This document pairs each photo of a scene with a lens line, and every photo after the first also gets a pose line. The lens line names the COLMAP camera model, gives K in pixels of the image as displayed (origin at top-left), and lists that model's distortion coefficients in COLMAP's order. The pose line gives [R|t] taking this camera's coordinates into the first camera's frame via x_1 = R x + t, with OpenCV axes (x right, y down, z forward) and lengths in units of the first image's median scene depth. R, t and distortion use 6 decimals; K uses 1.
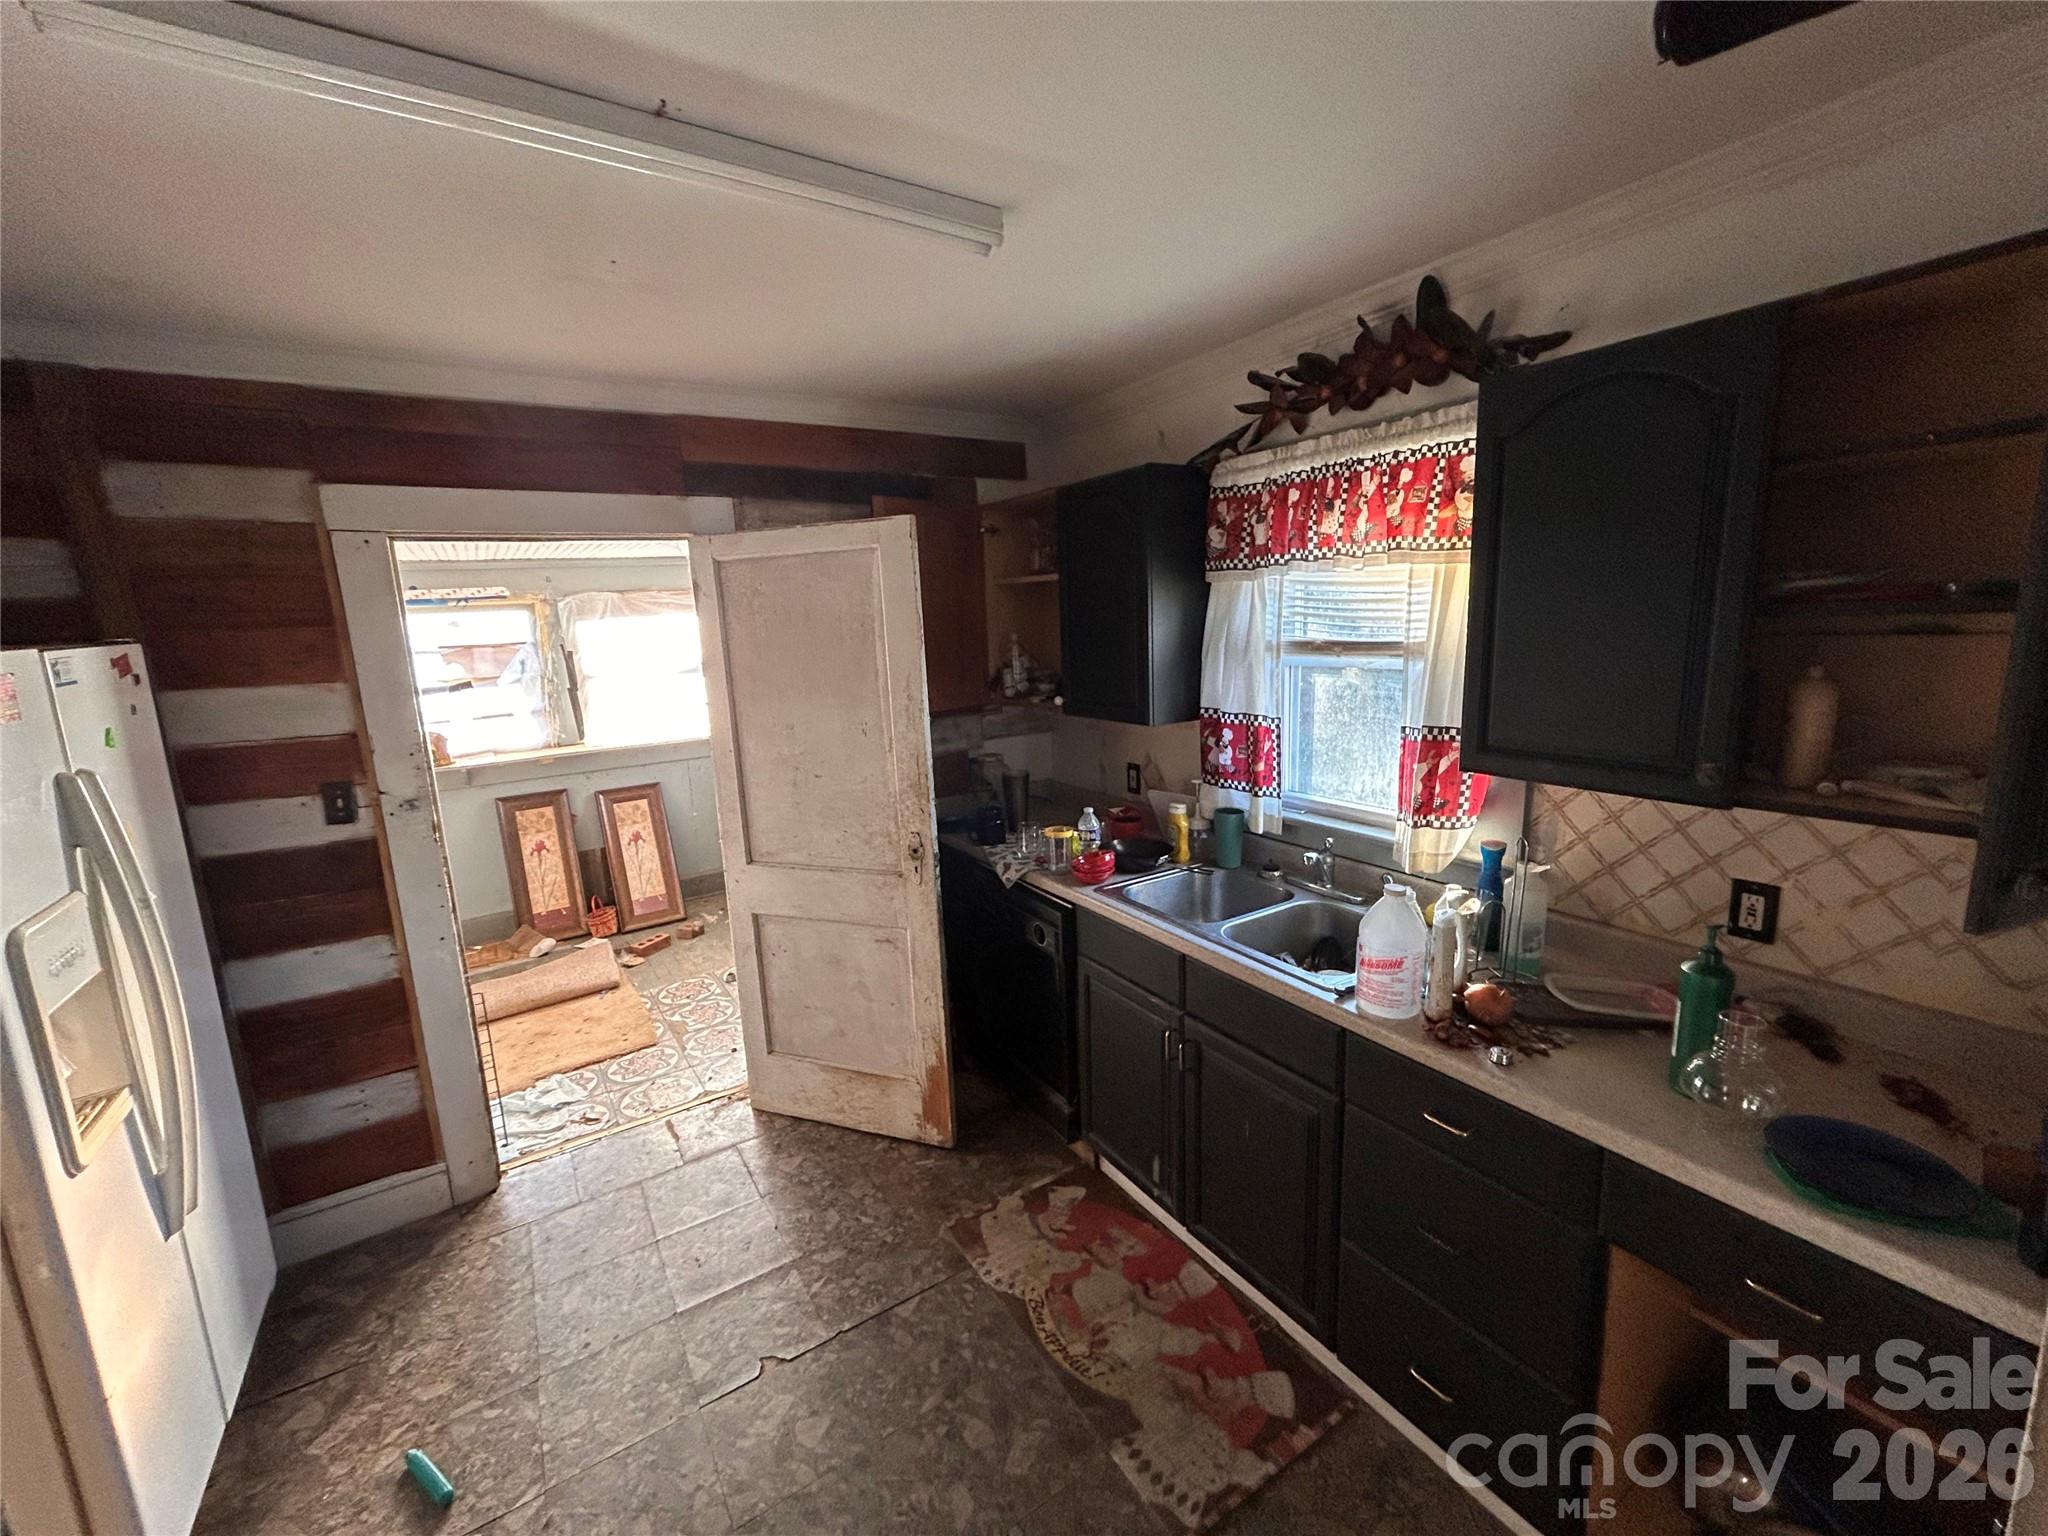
lens RADIAL K [[839.0, 0, 1022.5], [0, 839.0, 767.5], [0, 0, 1]] dist [0.000429, 0.000253]
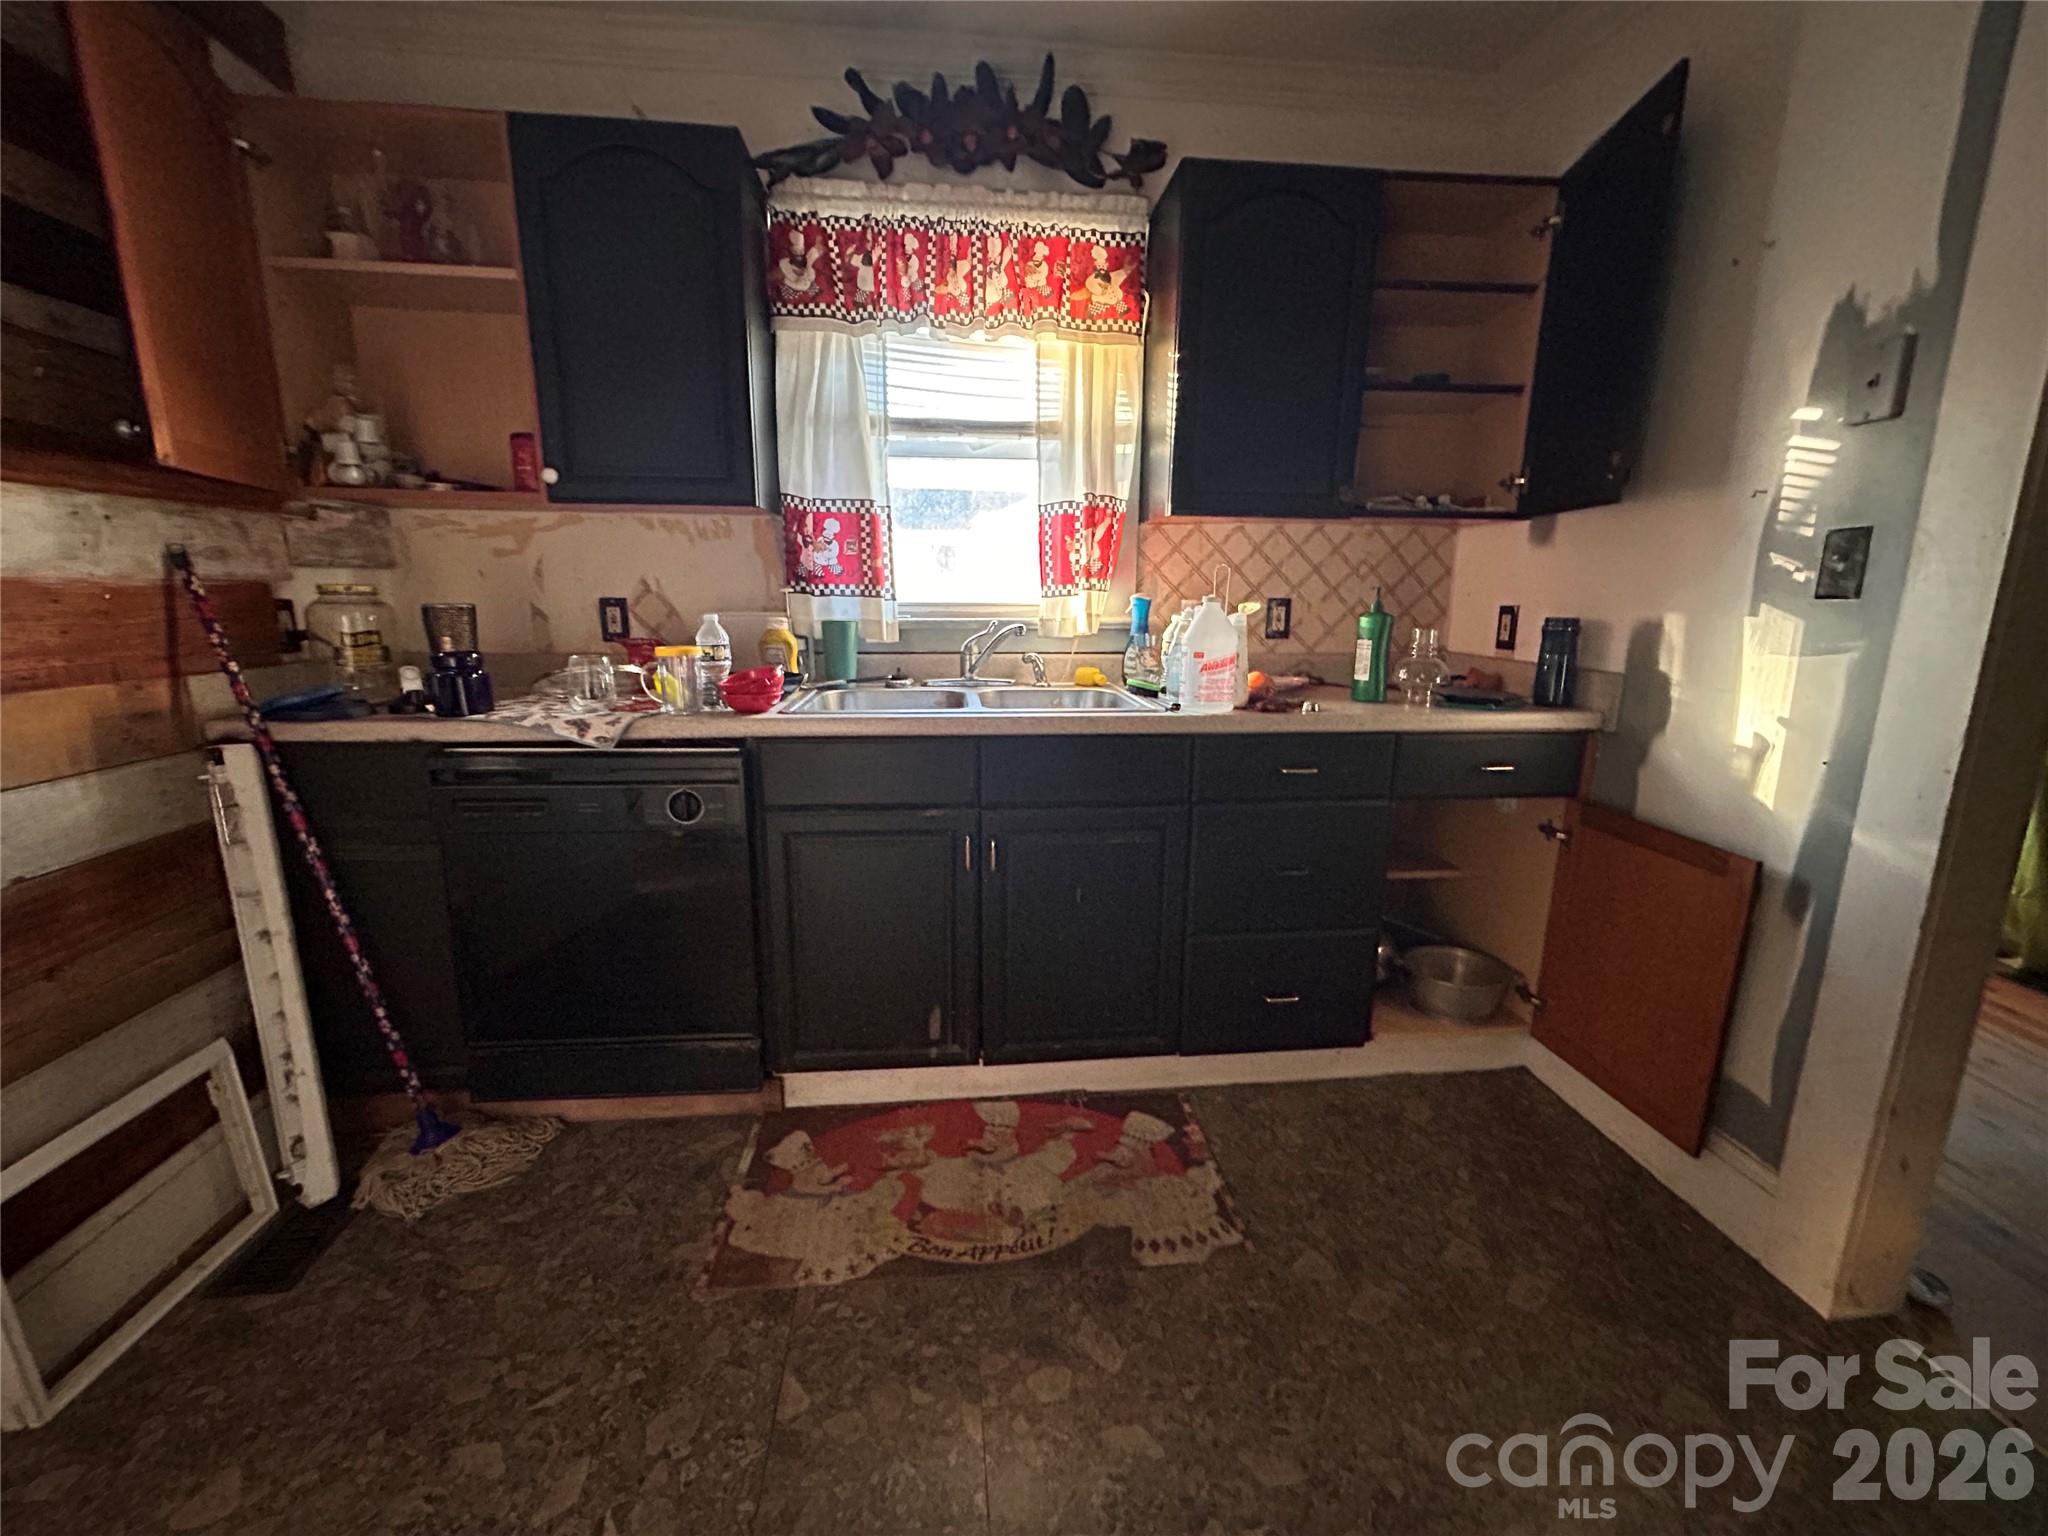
lens RADIAL K [[839.0, 0, 1022.5], [0, 839.0, 767.5], [0, 0, 1]] dist [0.000429, 0.000253]
pose [[0.442009, -0.148045, 0.884710, -0.504440], [0.137544, 0.985809, 0.096244, 0.161414], [-0.886403, 0.079145, 0.456099, 0.526389]]
